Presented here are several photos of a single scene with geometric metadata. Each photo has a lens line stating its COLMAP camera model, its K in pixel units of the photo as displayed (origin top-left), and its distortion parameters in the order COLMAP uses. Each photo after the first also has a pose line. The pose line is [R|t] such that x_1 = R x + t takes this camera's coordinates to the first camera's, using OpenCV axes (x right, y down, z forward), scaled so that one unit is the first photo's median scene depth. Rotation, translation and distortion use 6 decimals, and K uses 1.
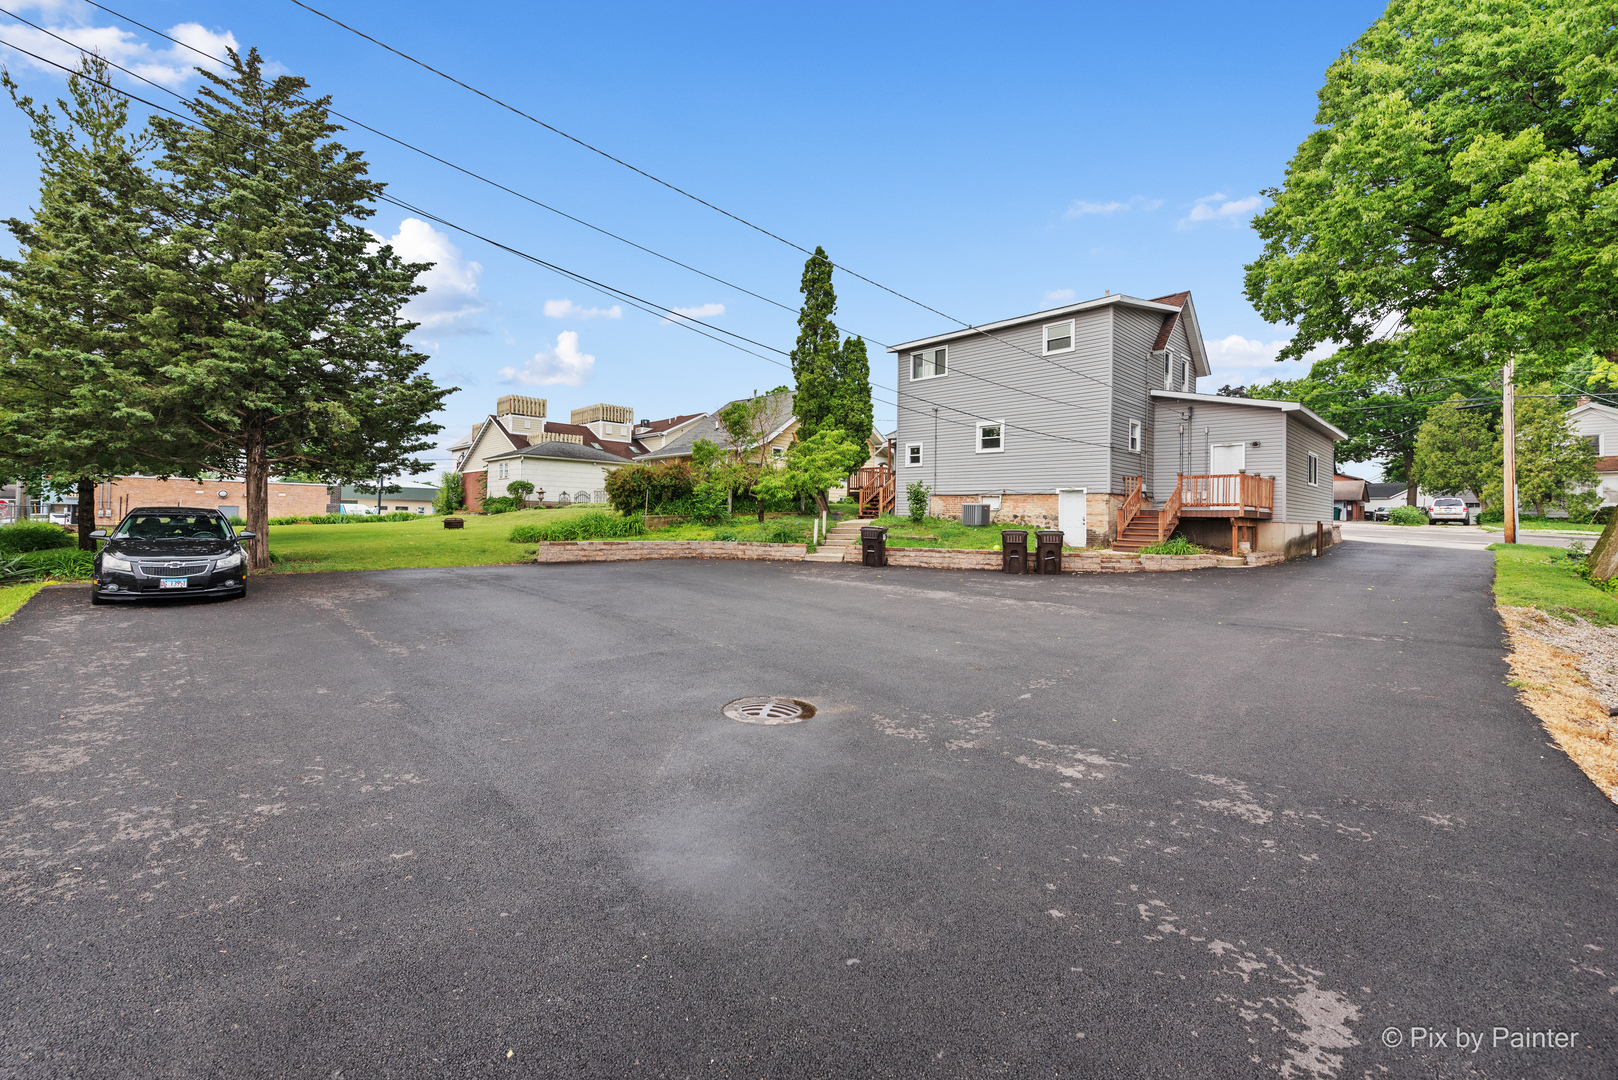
lens RADIAL K [[653.5, 0, 815.4], [0, 653.5, 498.4], [0, 0, 1]] dist [0.004619, -0.000116]
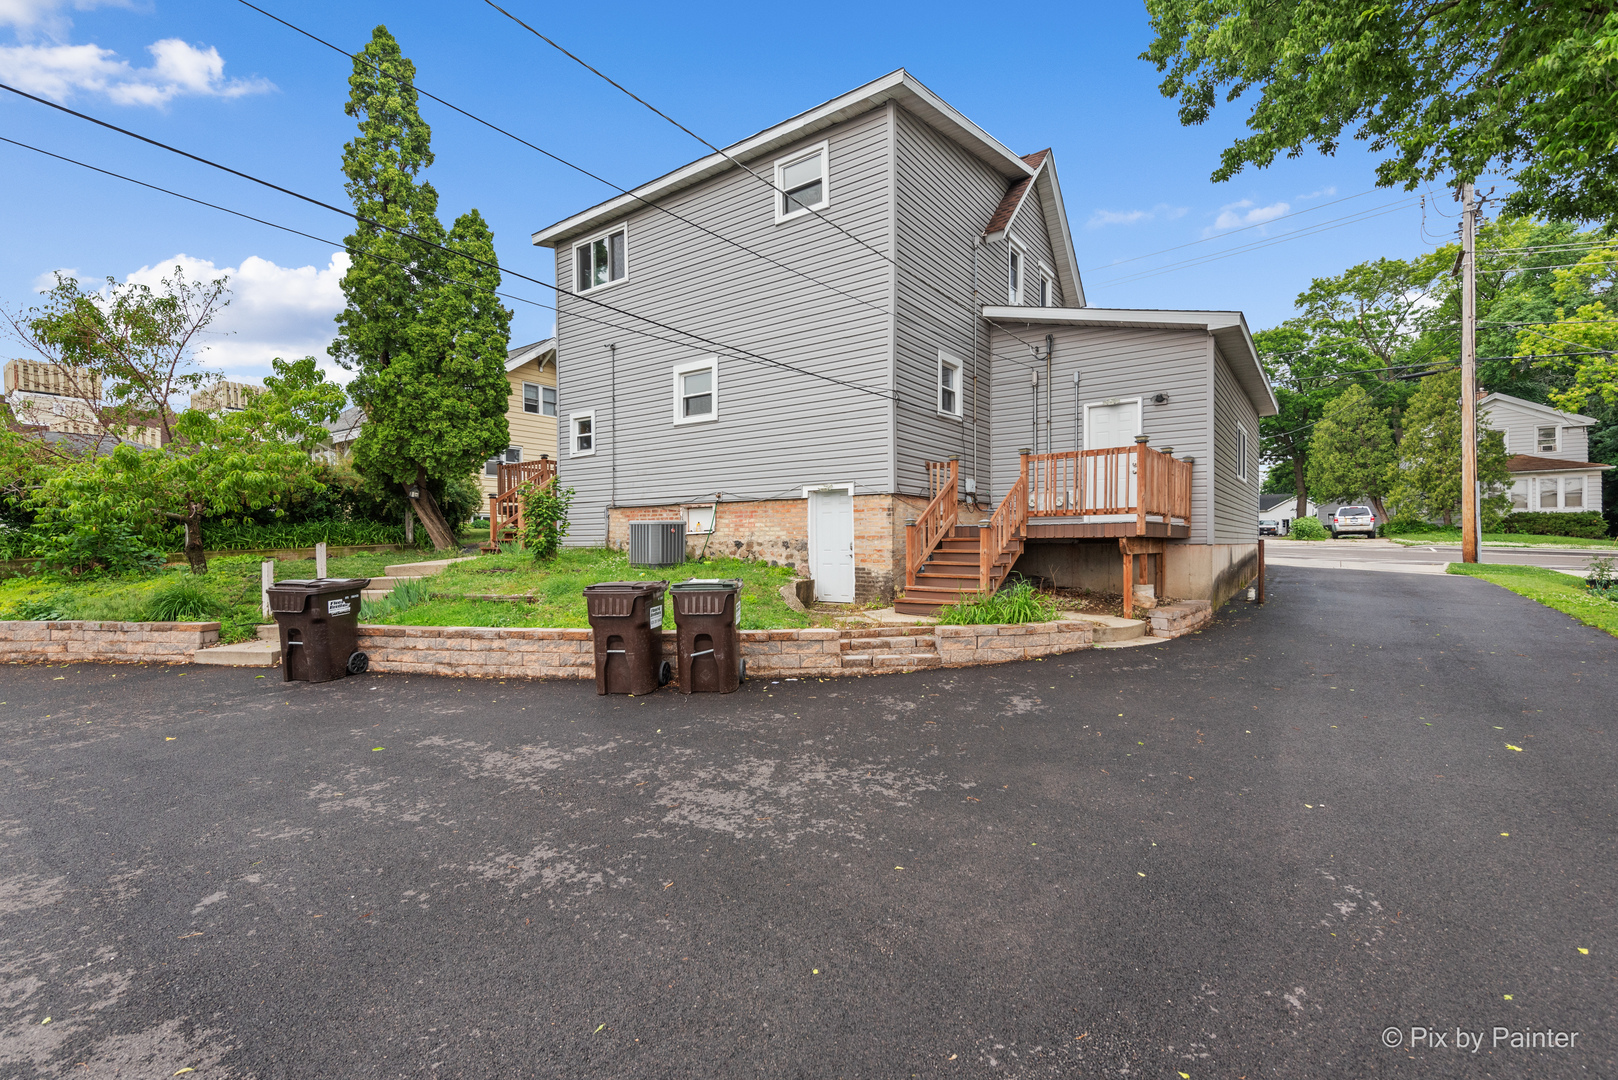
lens RADIAL K [[743.0, 0, 805.8], [0, 743.0, 544.0], [0, 0, 1]] dist [0.011511, -0.000905]
pose [[0.984865, -0.024984, 0.171512, 0.271901], [0.020011, 0.999329, 0.030667, 0.010853], [-0.172163, -0.026771, 0.984705, 0.435038]]
